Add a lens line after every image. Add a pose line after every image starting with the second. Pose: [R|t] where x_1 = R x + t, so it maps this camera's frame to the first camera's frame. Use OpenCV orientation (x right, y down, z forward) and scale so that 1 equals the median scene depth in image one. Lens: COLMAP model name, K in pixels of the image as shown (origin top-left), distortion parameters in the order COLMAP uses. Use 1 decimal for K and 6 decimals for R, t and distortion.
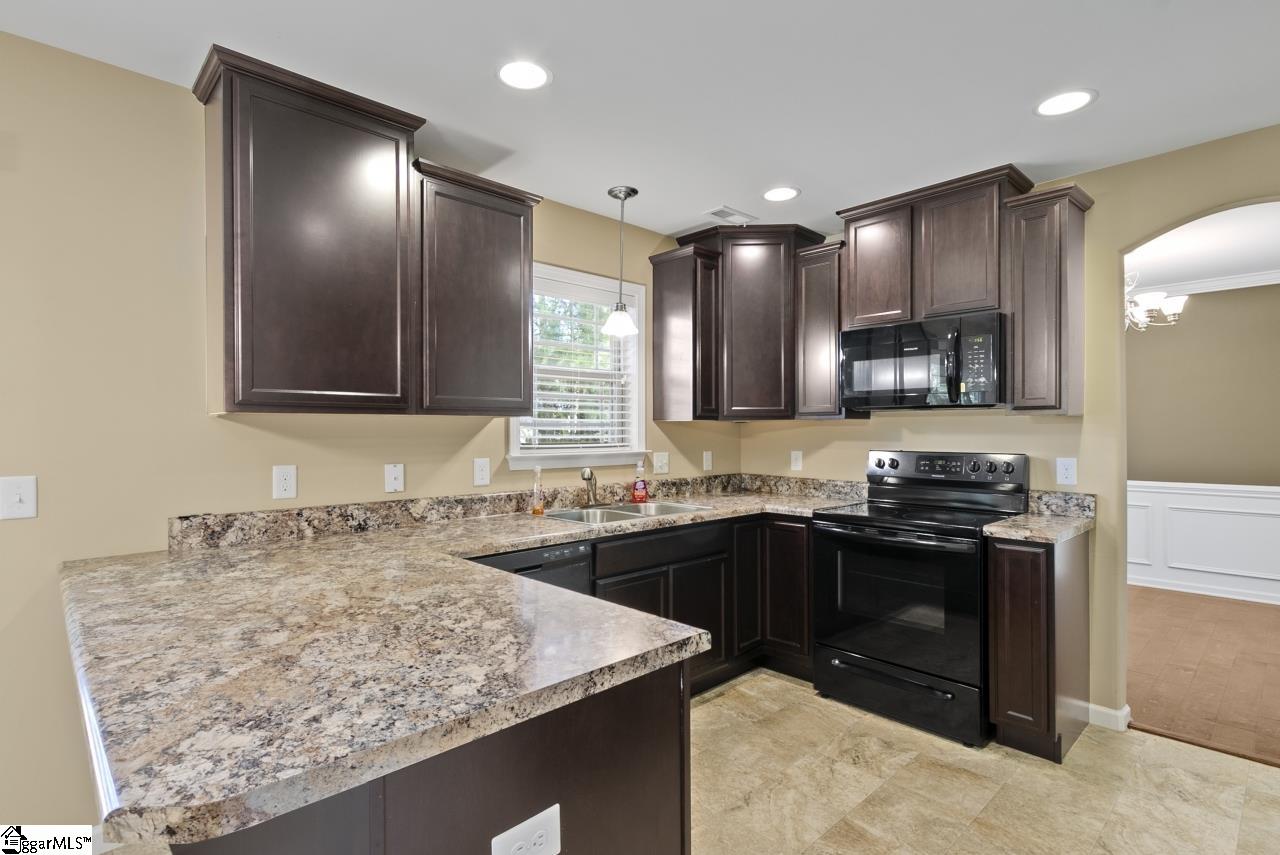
lens RADIAL K [[629.2, 0, 618.8], [0, 629.2, 430.6], [0, 0, 1]] dist [0.002560, 0.000145]
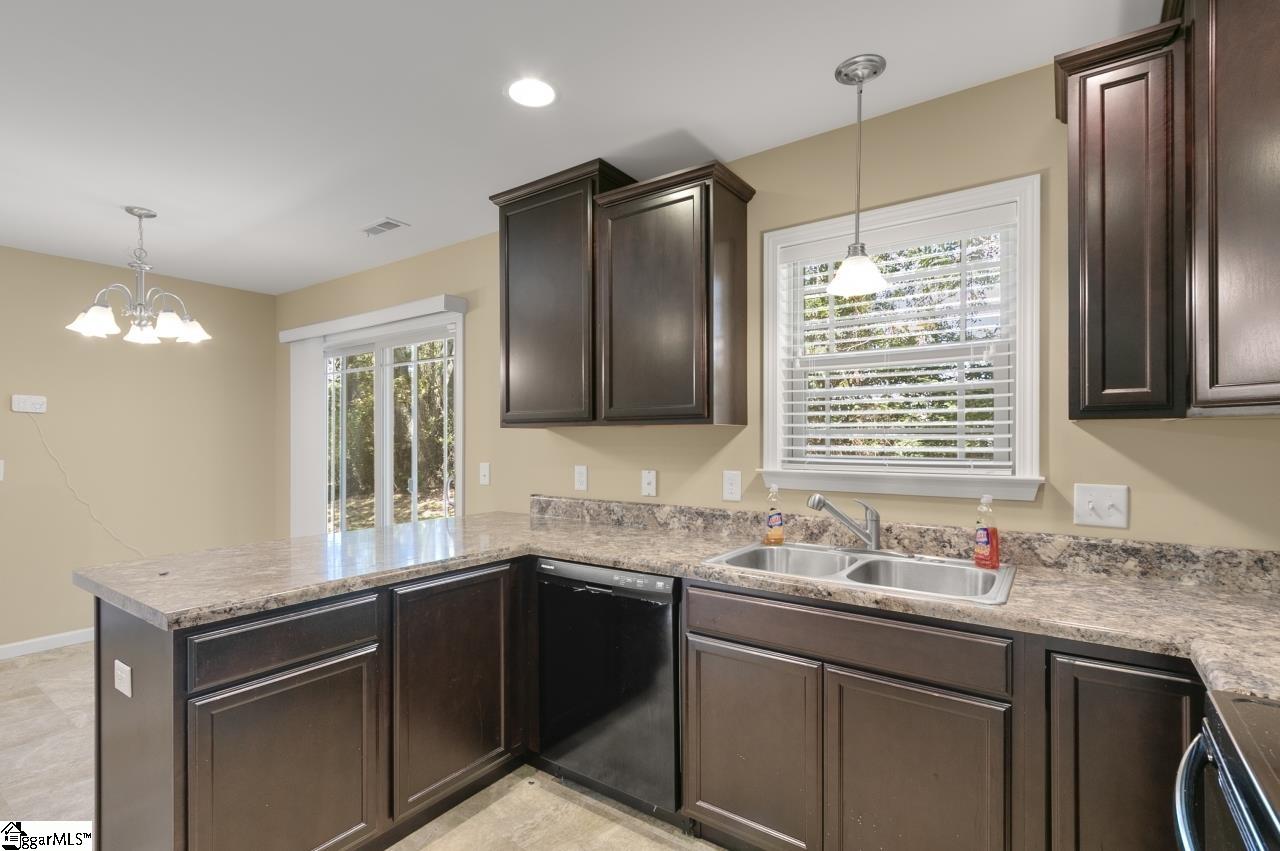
lens RADIAL K [[593.2, 0, 621.2], [0, 593.2, 432.7], [0, 0, 1]] dist [0.002728, -0.000105]
pose [[0.196071, -0.007817, -0.980559, 0.571034], [0.001441, 0.999969, -0.007683, -0.003682], [0.980589, 0.000094, 0.196076, 0.662630]]
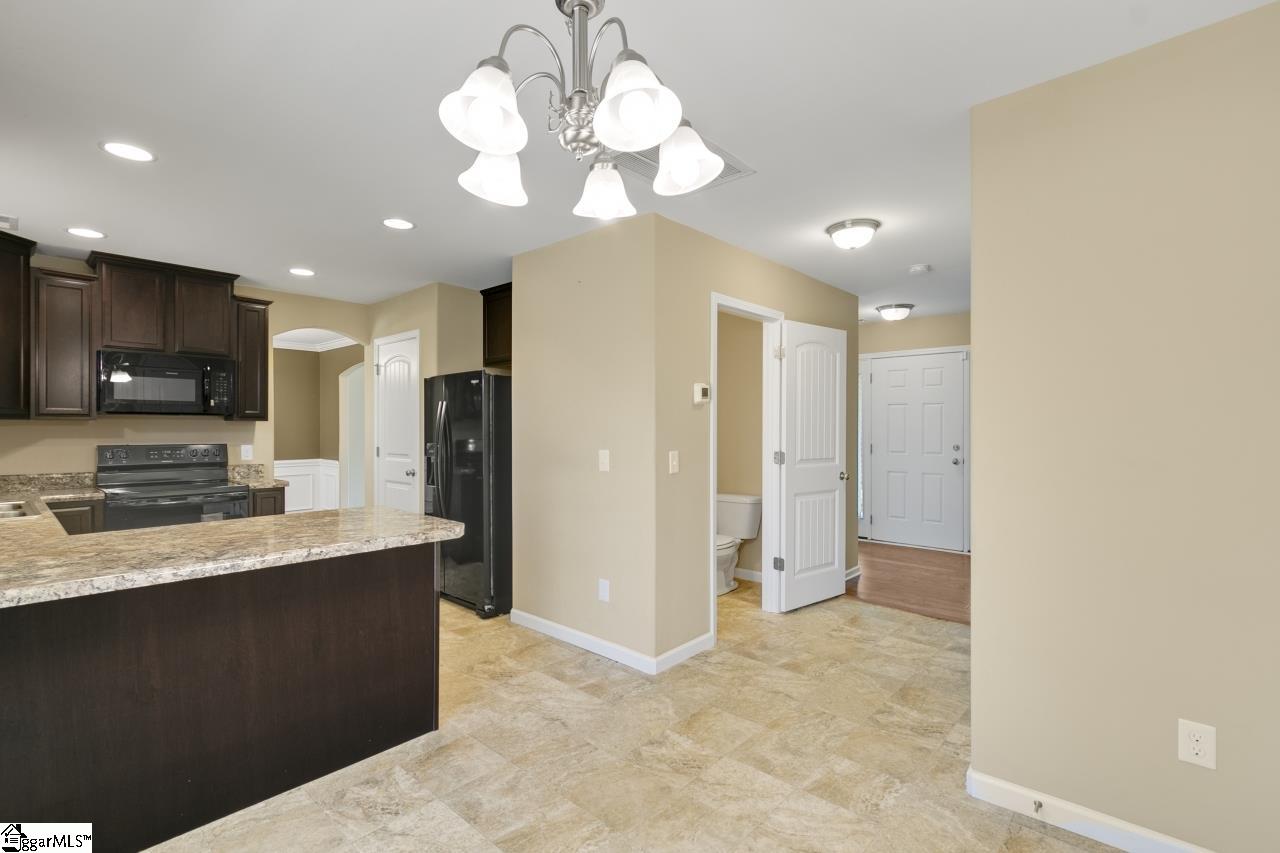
lens RADIAL K [[596.7, 0, 639.1], [0, 596.7, 429.3], [0, 0, 1]] dist [-0.000145, -0.000684]
pose [[-0.089189, 0.001929, 0.996013, -1.001188], [0.000442, 0.999998, -0.001897, 0.002842], [-0.996015, 0.000271, -0.089190, 0.055242]]
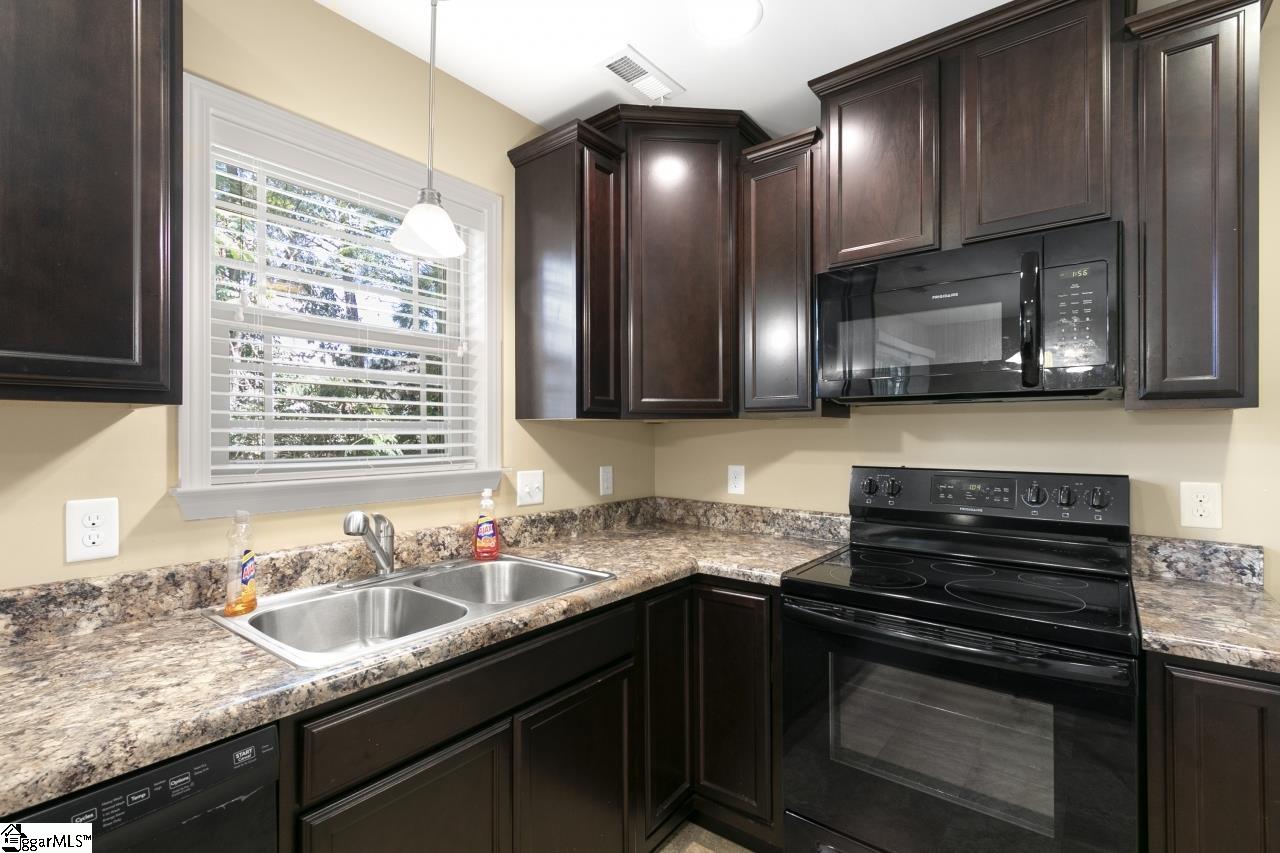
lens RADIAL K [[585.2, 0, 628.8], [0, 585.2, 427.2], [0, 0, 1]] dist [0.005443, -0.000101]
pose [[0.987989, 0.001775, 0.154515, 0.092204], [-0.000069, 0.999939, -0.011041, -0.002010], [-0.154525, 0.010897, 0.987929, 0.514277]]
